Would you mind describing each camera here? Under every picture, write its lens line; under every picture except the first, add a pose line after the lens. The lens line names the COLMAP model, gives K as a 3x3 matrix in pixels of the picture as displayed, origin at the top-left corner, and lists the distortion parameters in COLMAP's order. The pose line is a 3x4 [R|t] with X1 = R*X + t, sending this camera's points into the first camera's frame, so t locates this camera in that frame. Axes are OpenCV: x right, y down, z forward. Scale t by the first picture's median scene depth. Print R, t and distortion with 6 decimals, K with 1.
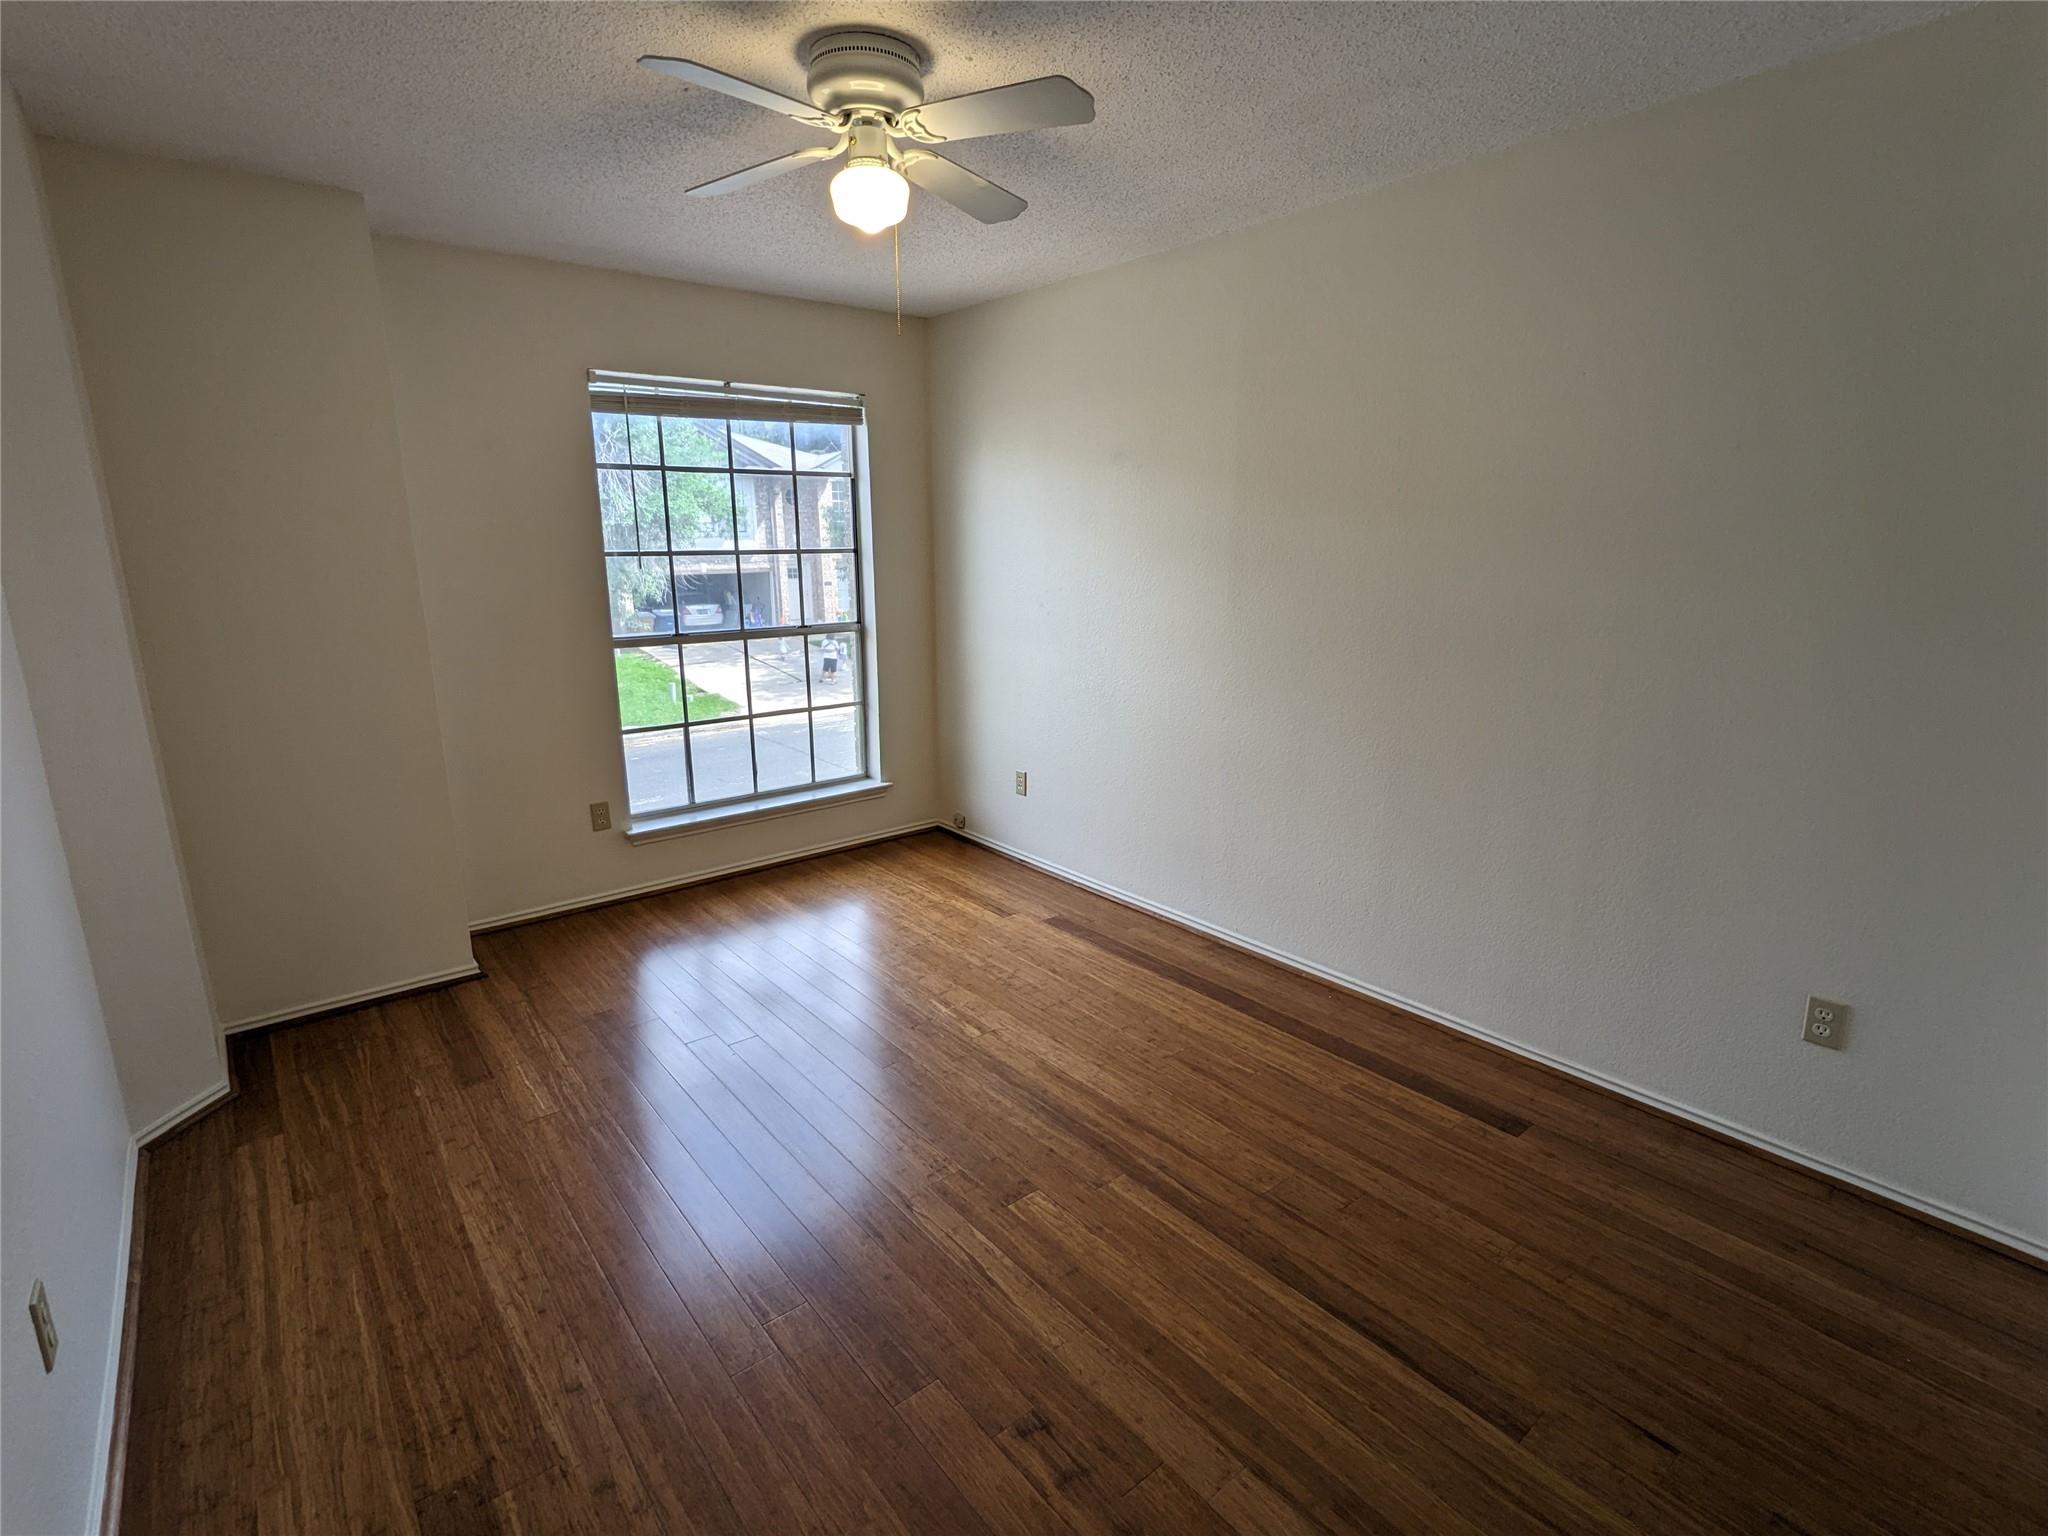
lens RADIAL K [[989.0, 0, 1024.0], [0, 989.0, 768.0], [0, 0, 1]] dist [0.000477, 0.000926]
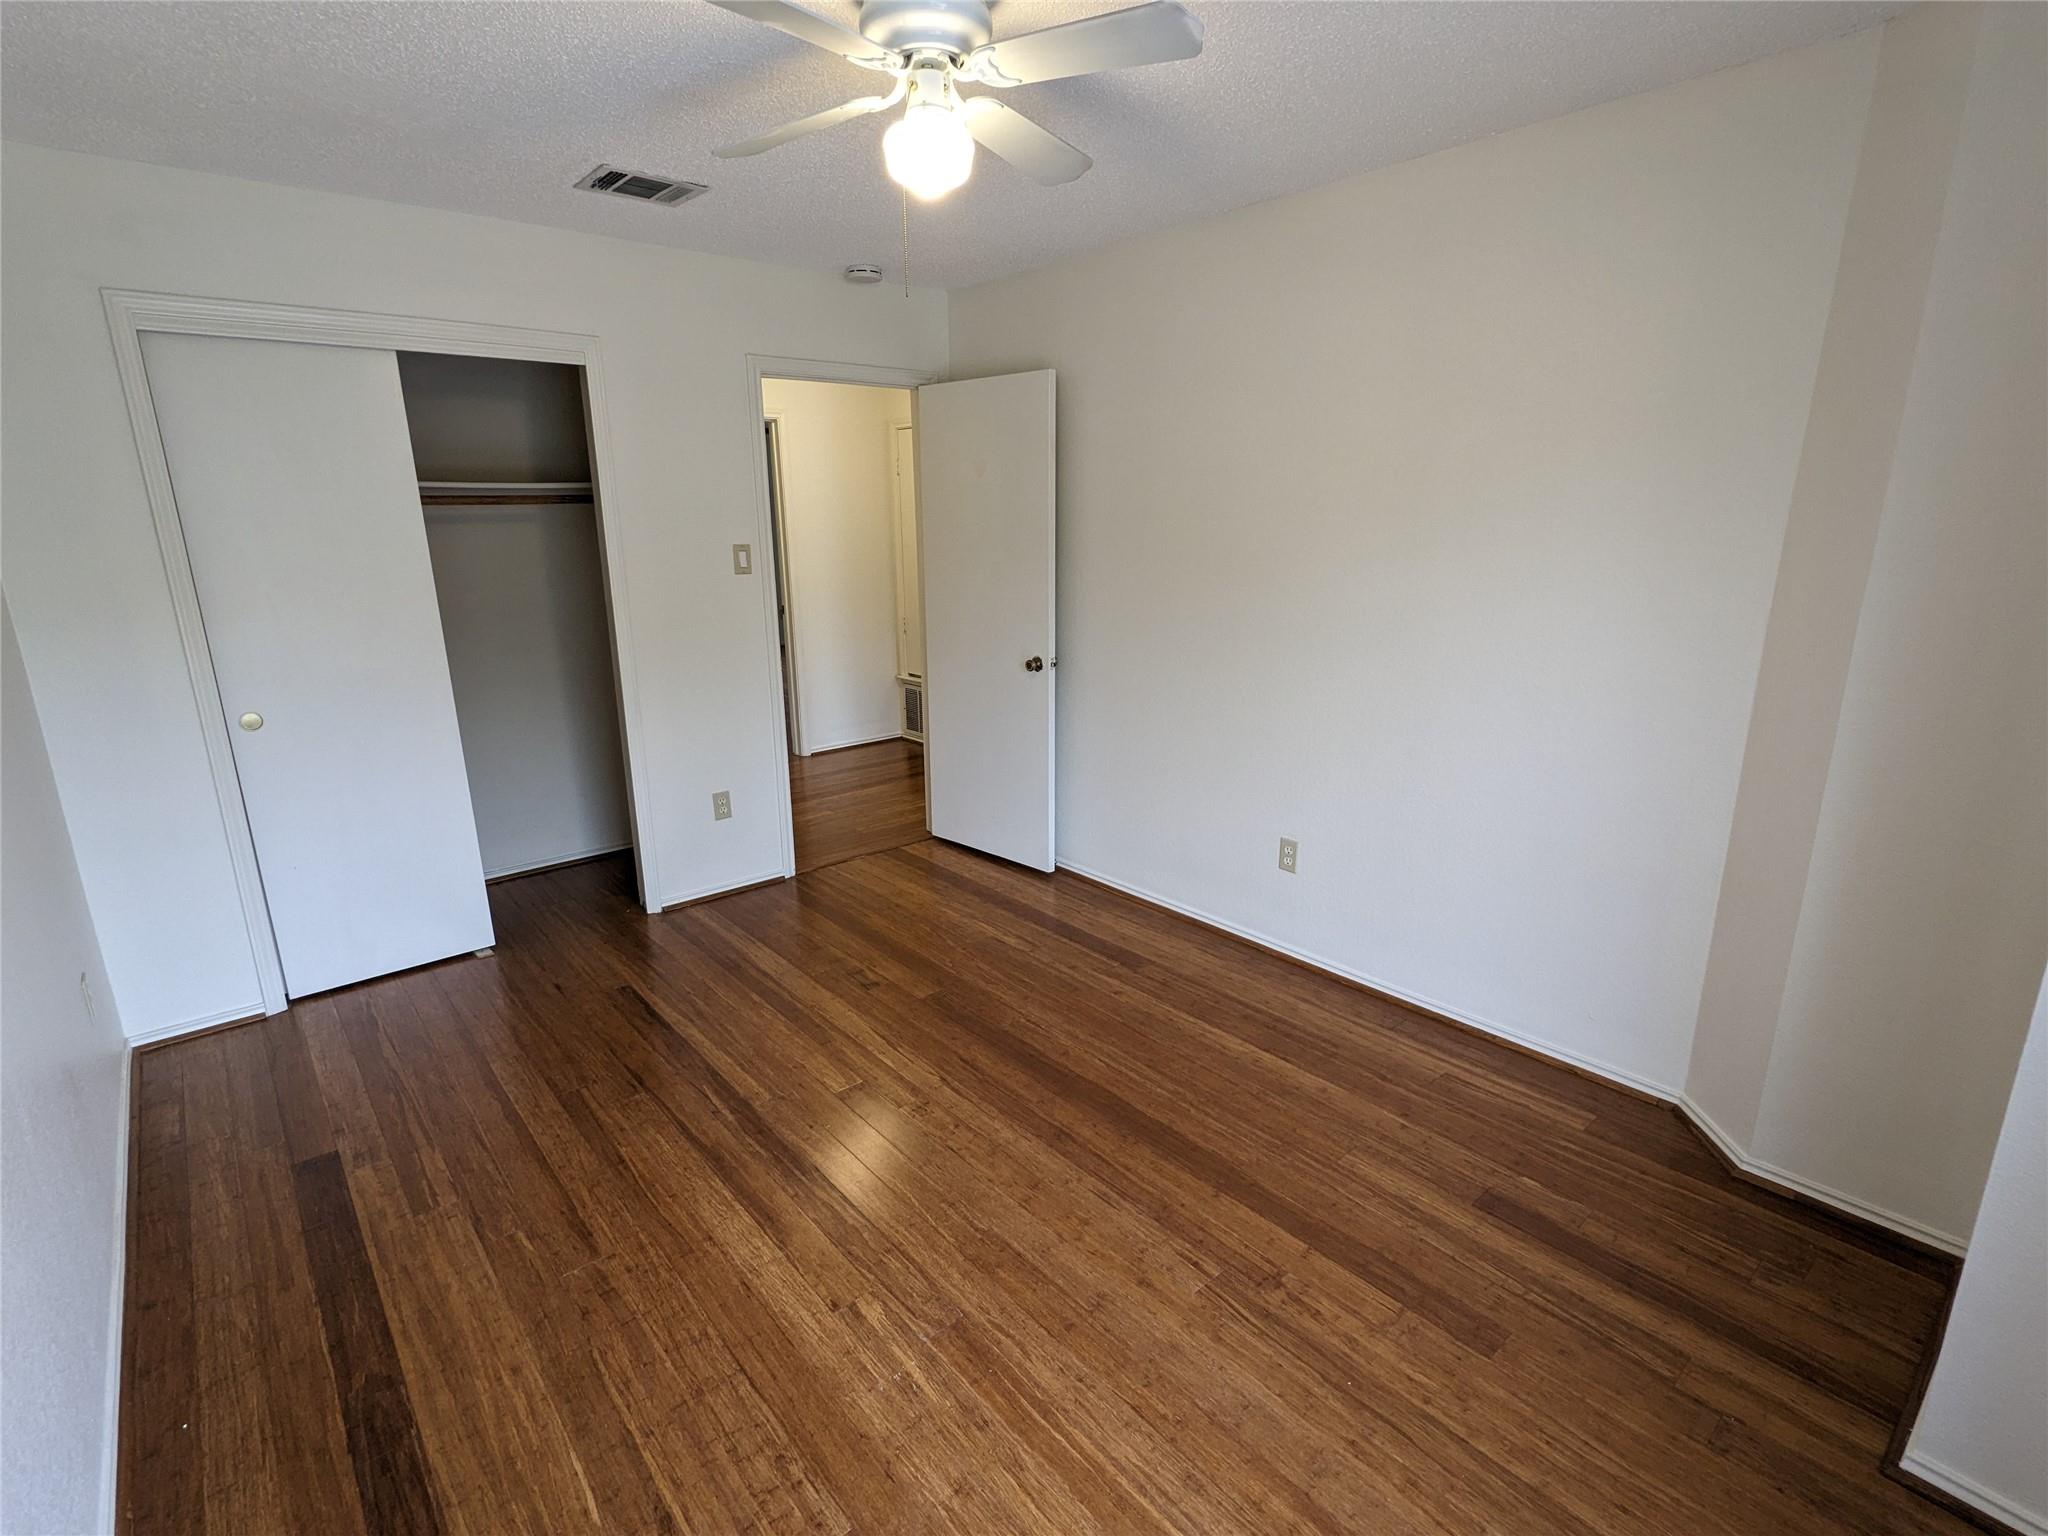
lens RADIAL K [[989.0, 0, 1024.0], [0, 989.0, 768.0], [0, 0, 1]] dist [0.000477, 0.000926]
pose [[-0.999680, 0.016662, -0.019023, -0.175219], [0.005830, 0.883842, 0.467748, -0.415635], [0.024607, 0.467488, -0.883657, 1.678455]]
